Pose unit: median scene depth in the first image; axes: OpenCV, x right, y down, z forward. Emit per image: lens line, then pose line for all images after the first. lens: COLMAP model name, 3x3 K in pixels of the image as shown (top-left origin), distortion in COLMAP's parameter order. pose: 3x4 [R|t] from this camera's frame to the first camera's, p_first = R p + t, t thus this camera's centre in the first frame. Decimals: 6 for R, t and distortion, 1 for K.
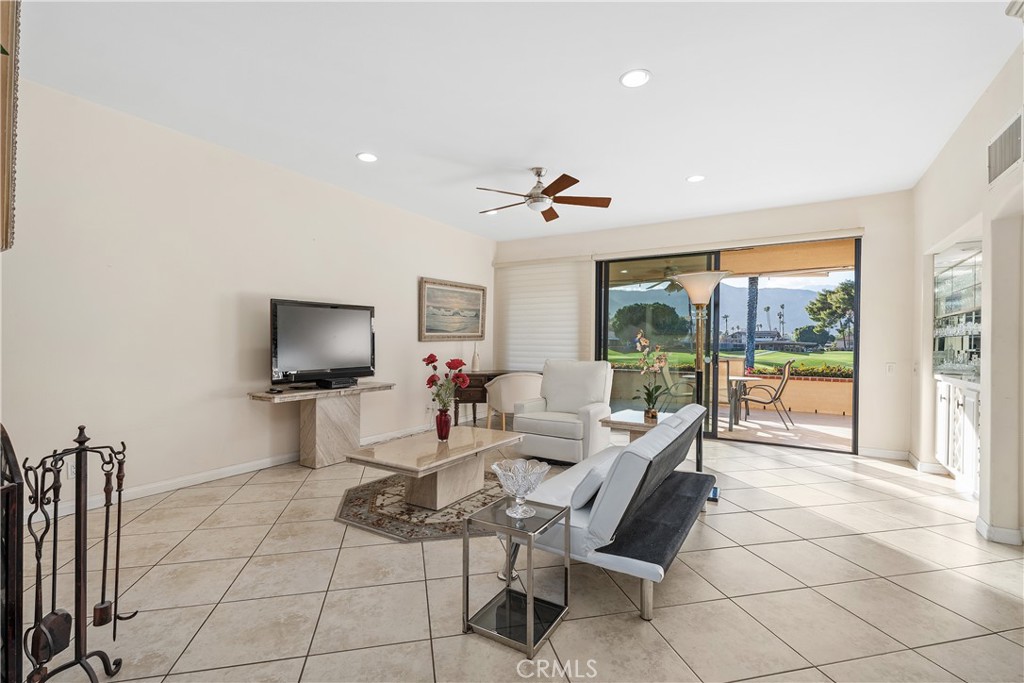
lens RADIAL K [[453.9, 0, 501.2], [0, 453.9, 351.1], [0, 0, 1]] dist [0.002520, 0.000302]
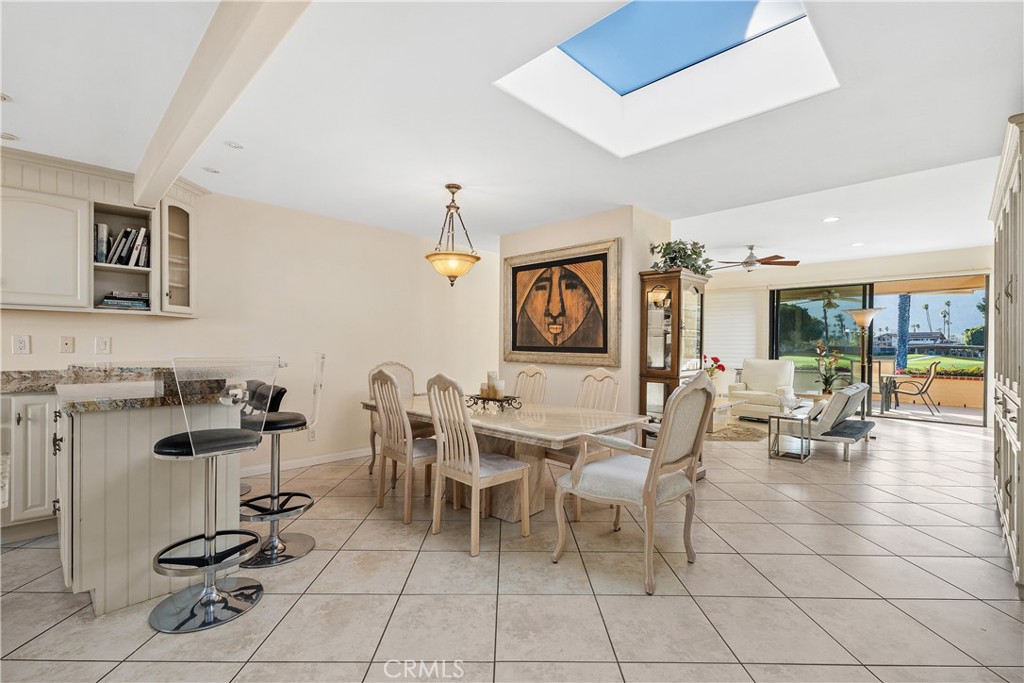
lens RADIAL K [[453.9, 0, 501.2], [0, 453.9, 351.1], [0, 0, 1]] dist [0.002520, 0.000302]
pose [[0.975330, 0.002464, -0.220738, -0.277033], [-0.004015, 0.999970, -0.006578, 0.003746], [0.220715, 0.007302, 0.975311, -0.523424]]
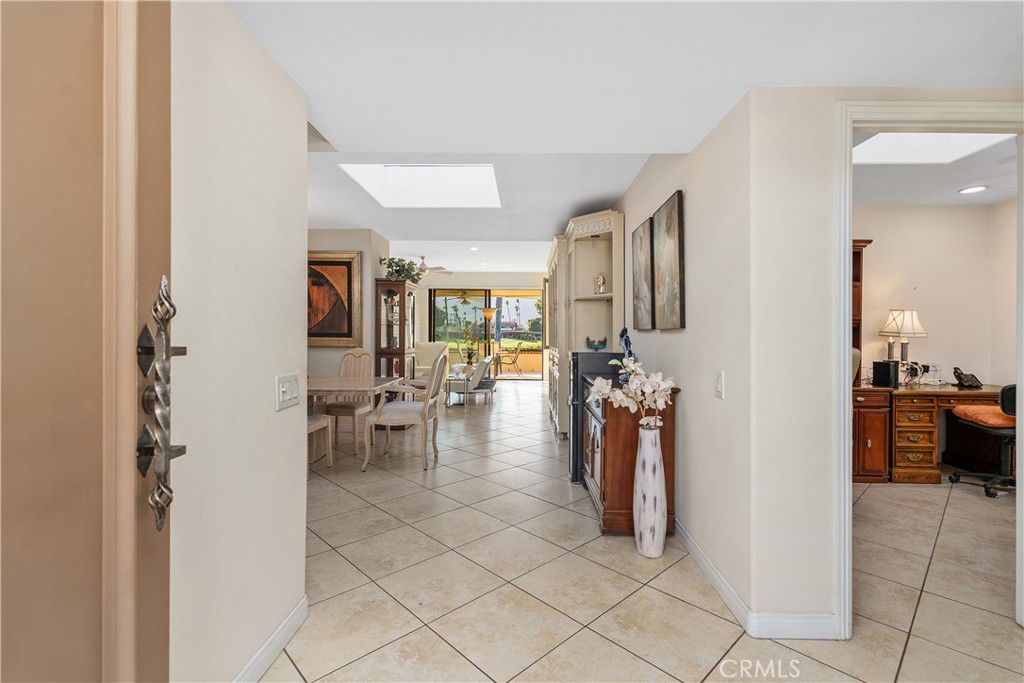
lens RADIAL K [[472.7, 0, 512.0], [0, 472.7, 341.5], [0, 0, 1]] dist [0.001466, 0.000375]
pose [[0.858256, -0.008294, 0.513155, -0.457013], [0.007071, 0.999966, 0.004335, 0.007532], [-0.513173, -0.000092, 0.858285, -0.759018]]
